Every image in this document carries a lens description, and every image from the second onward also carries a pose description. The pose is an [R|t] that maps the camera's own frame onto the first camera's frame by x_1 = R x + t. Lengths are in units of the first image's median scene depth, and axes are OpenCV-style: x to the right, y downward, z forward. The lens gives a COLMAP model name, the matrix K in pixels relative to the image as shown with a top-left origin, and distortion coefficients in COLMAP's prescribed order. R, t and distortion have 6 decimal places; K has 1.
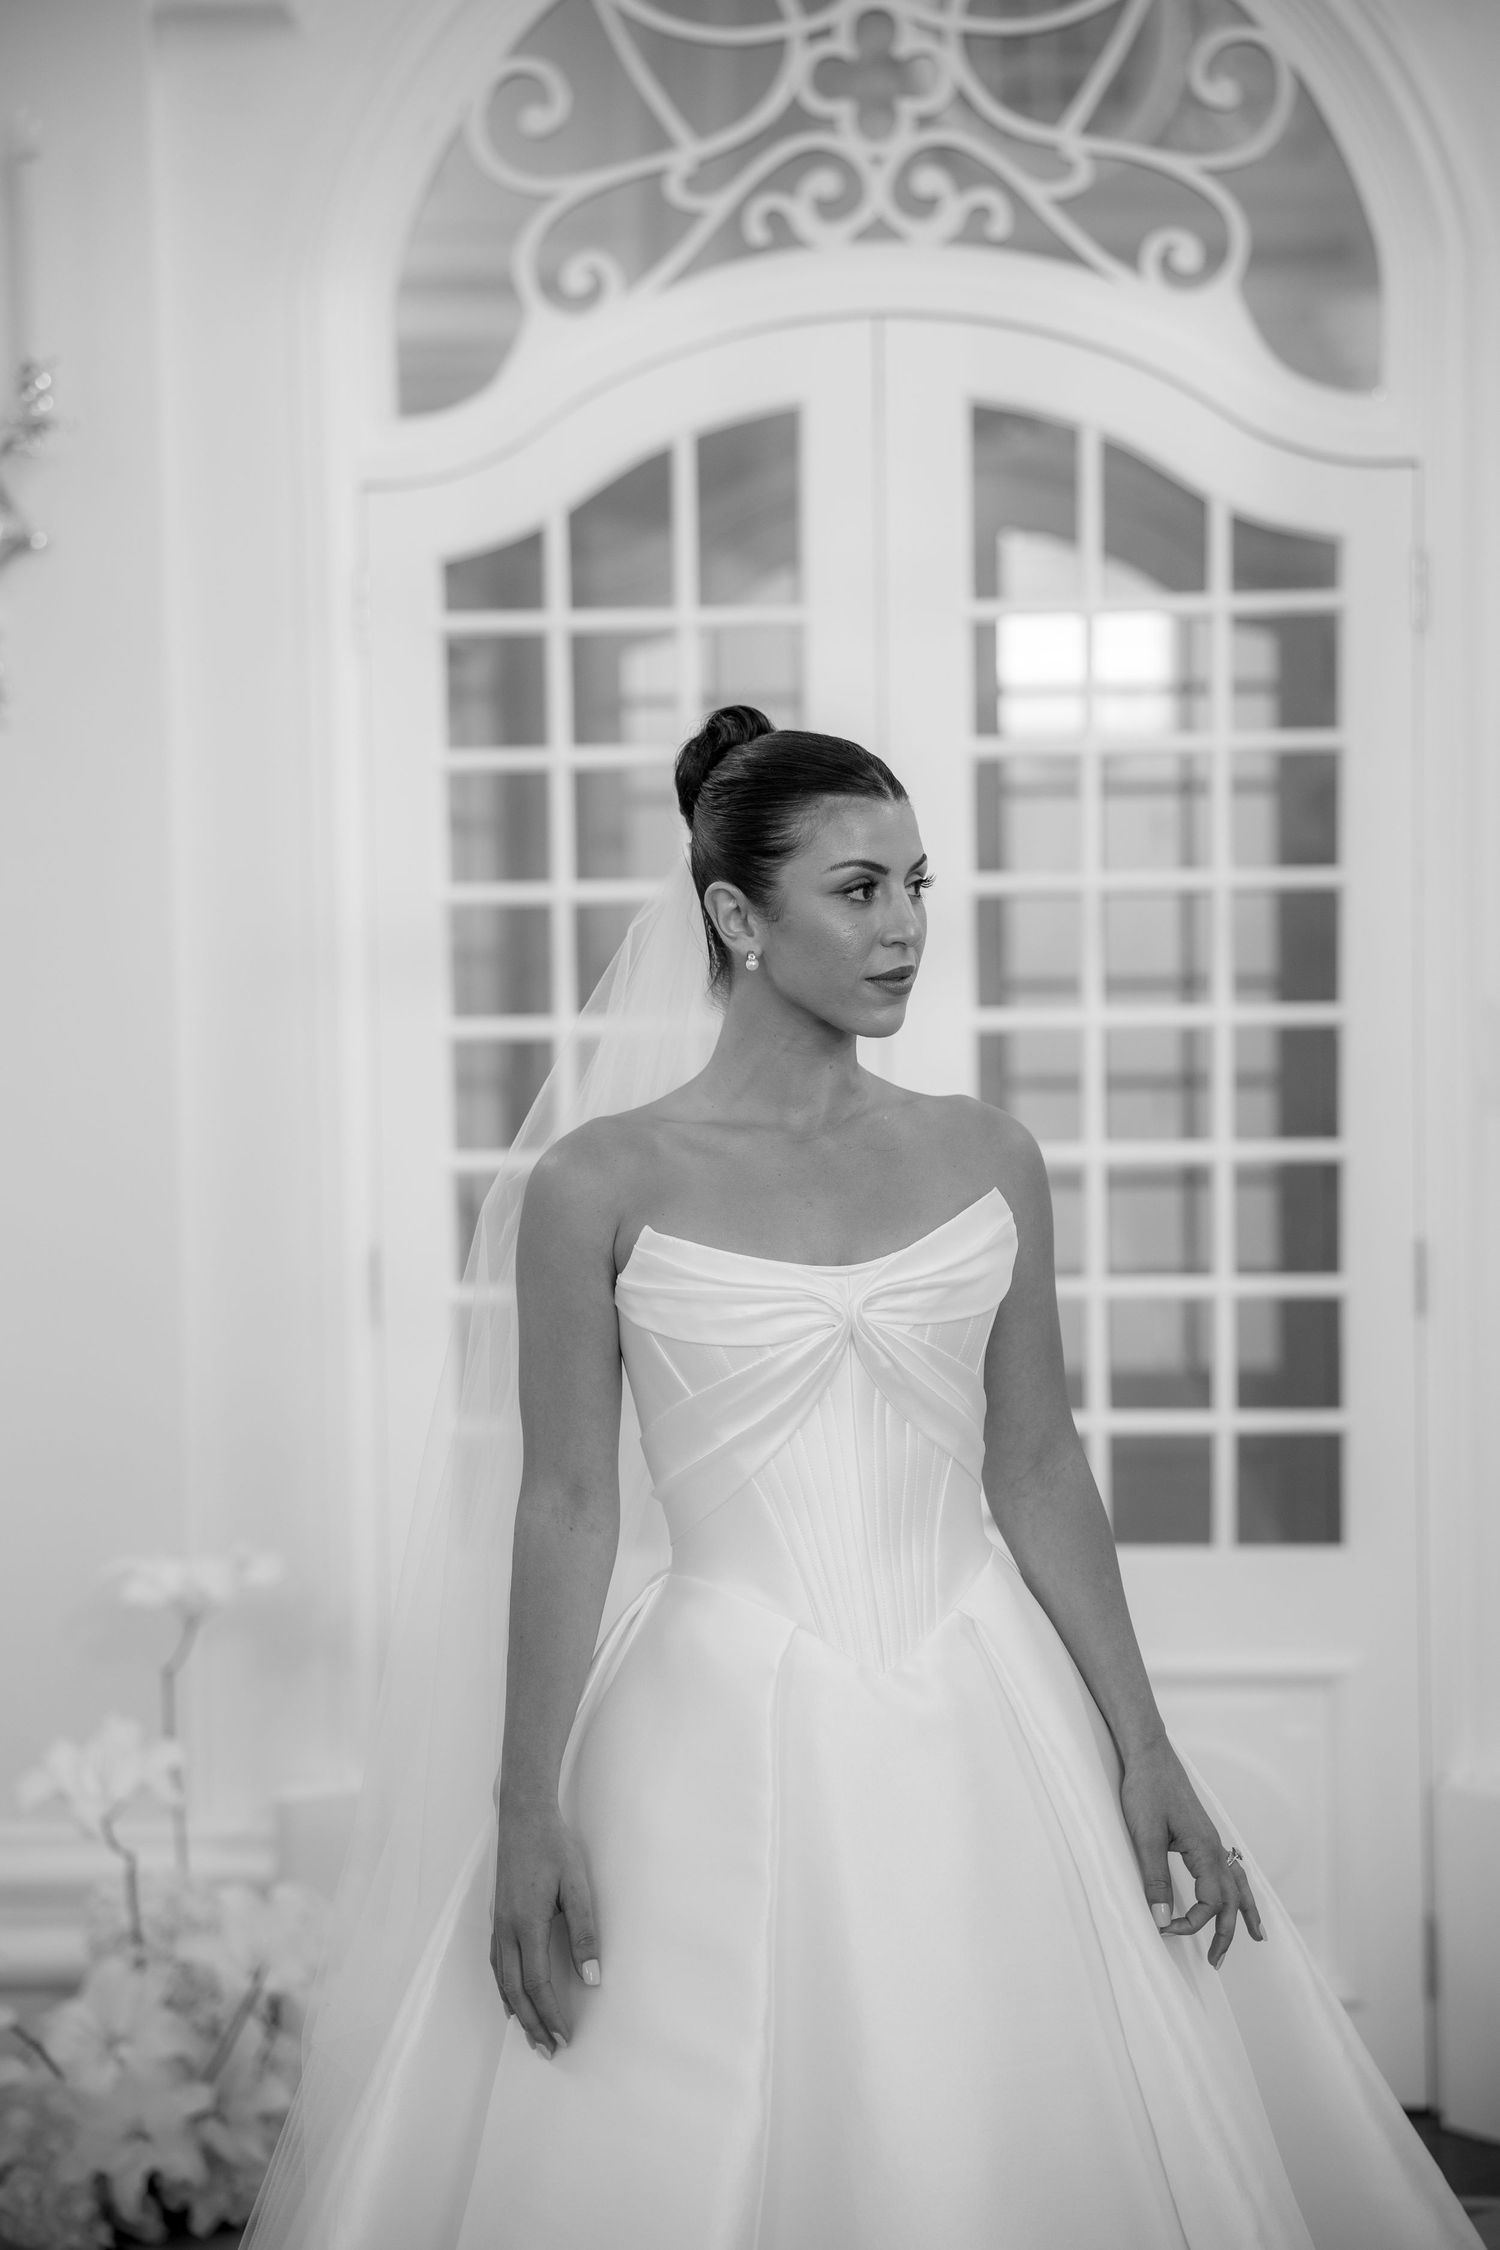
lens RADIAL K [[4267.0, 0, 761.4], [0, 4267.0, 1134.2], [0, 0, 1]] dist [0.202412, 0.000000]
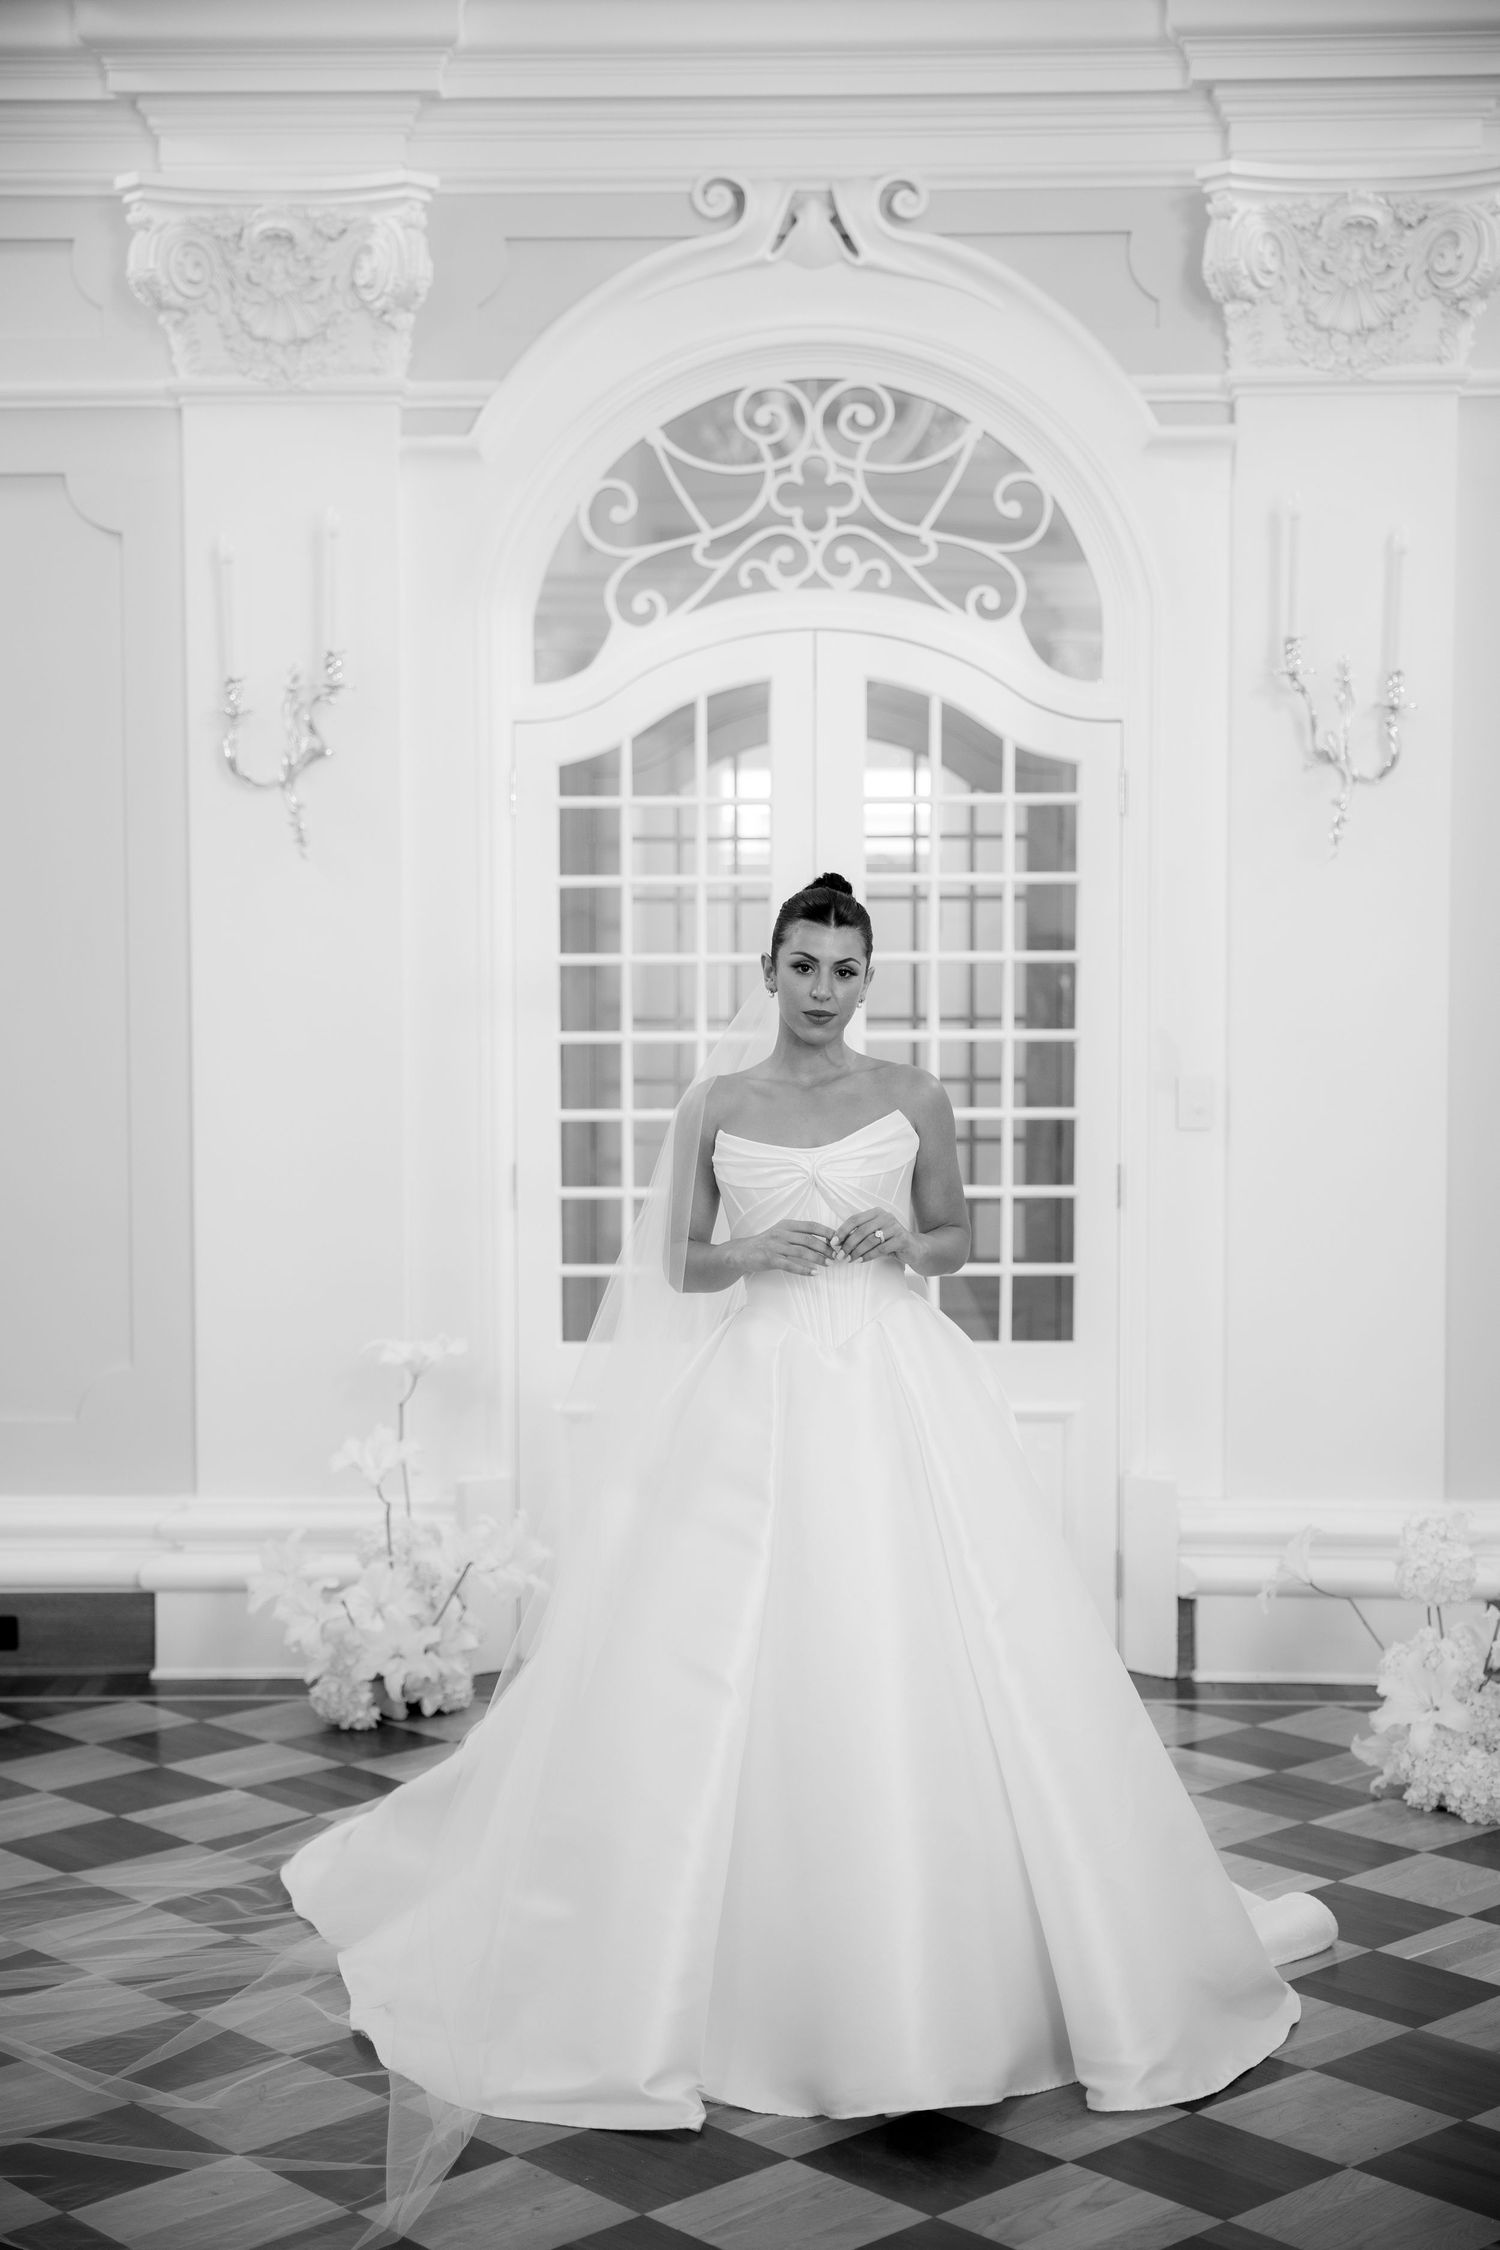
lens RADIAL K [[3239.8, 0, 729.4], [0, 3239.8, 1135.2], [0, 0, 1]] dist [0.079326, 0.000000]
pose [[0.998793, 0.011520, 0.047739, -0.067771], [-0.011554, 0.999933, 0.000437, 0.013772], [-0.047731, -0.000988, 0.998860, -0.310722]]
